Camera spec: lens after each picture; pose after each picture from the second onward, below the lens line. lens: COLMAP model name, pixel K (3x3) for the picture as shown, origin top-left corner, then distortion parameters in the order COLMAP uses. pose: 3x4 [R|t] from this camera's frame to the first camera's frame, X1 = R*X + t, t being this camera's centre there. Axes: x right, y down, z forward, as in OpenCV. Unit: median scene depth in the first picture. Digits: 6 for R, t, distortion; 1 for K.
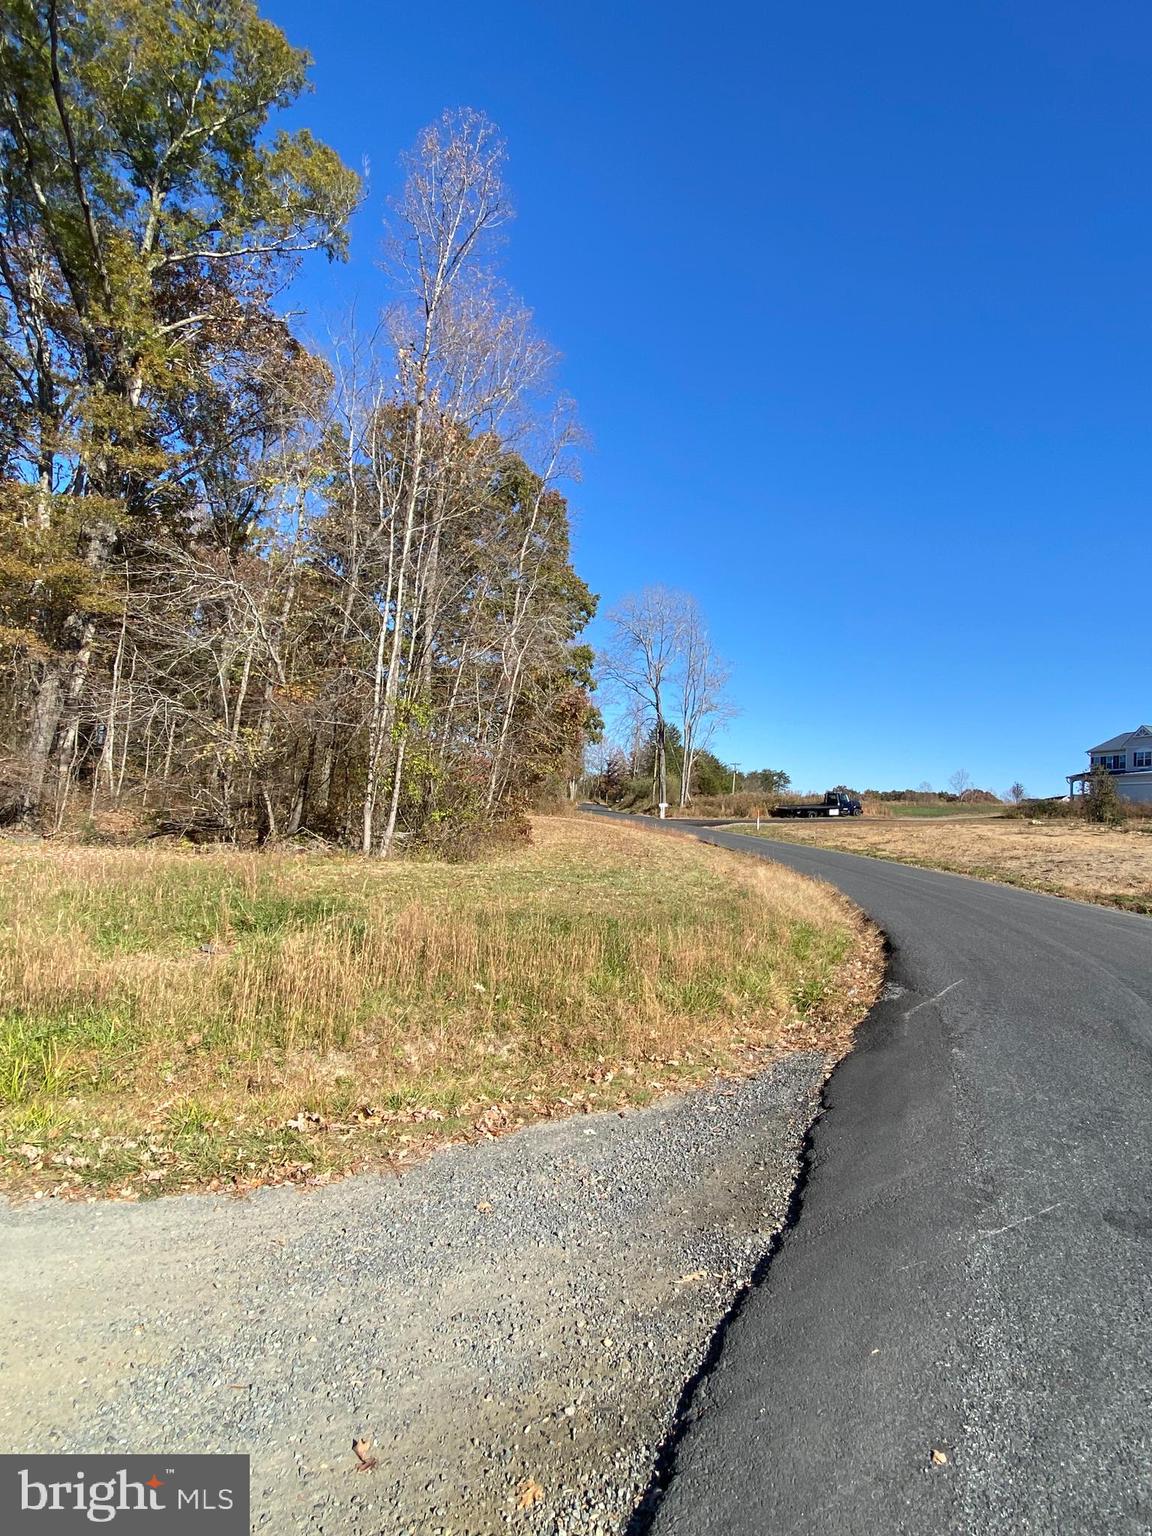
lens RADIAL K [[724.1, 0, 572.4], [0, 724.1, 794.2], [0, 0, 1]] dist [-0.044505, -0.004078]
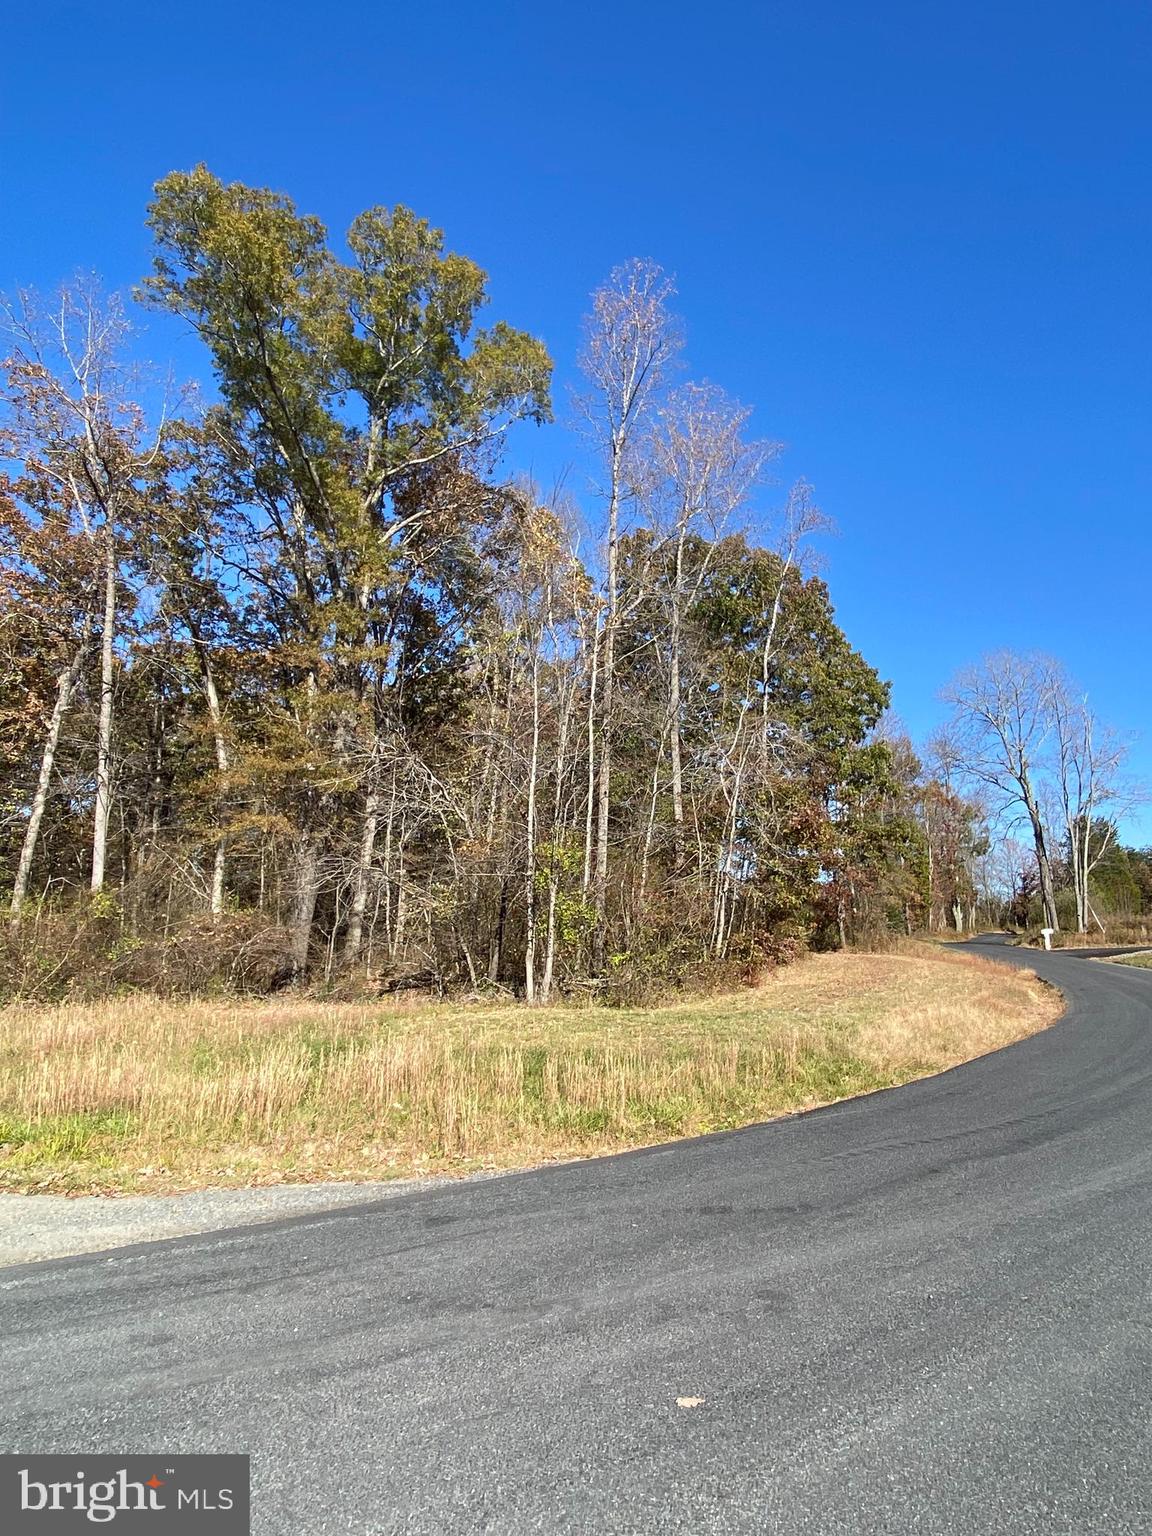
lens RADIAL K [[894.1, 0, 596.3], [0, 894.1, 773.5], [0, 0, 1]] dist [-0.031006, -0.035873]
pose [[0.907653, -0.130455, -0.398932, 0.219404], [0.056795, 0.979903, -0.191216, 0.009138], [0.415860, 0.150901, 0.896822, -0.088577]]
